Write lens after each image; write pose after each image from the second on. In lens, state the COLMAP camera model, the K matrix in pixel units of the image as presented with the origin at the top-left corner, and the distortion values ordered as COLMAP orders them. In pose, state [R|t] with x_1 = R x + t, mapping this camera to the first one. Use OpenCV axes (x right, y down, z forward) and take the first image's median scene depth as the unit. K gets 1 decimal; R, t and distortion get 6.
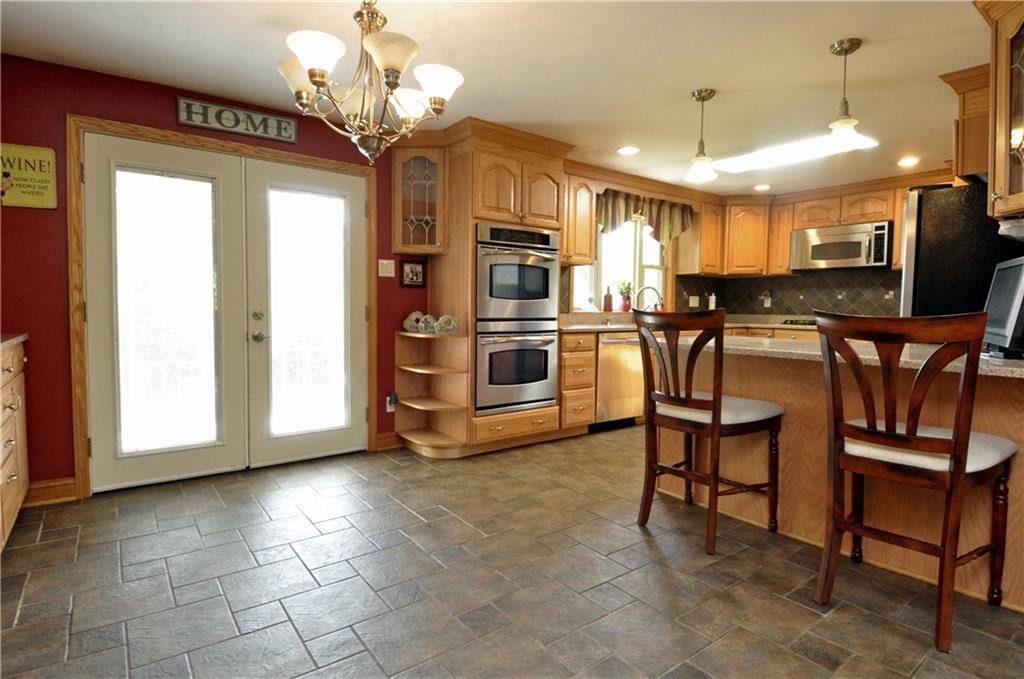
lens RADIAL K [[527.6, 0, 510.7], [0, 527.6, 335.3], [0, 0, 1]] dist [0.037365, -0.045386]
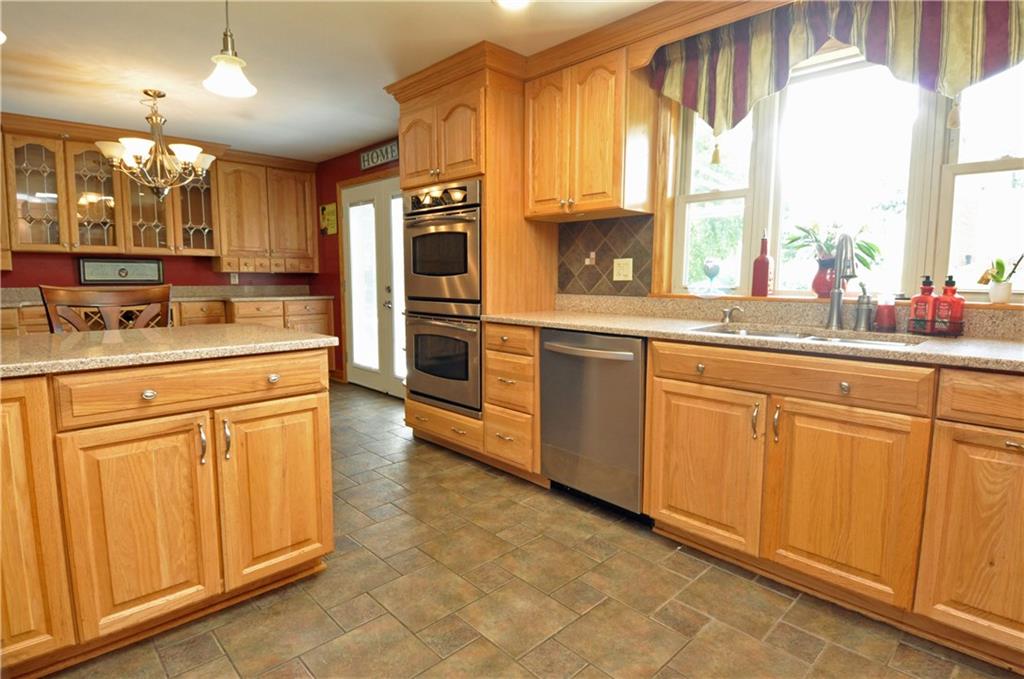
lens RADIAL K [[527.6, 0, 510.7], [0, 527.6, 335.3], [0, 0, 1]] dist [0.037365, -0.045386]
pose [[0.112735, 0.098642, -0.988717, 0.909525], [-0.057119, 0.994058, 0.092662, -0.061389], [0.991982, 0.046029, 0.117700, 1.076807]]
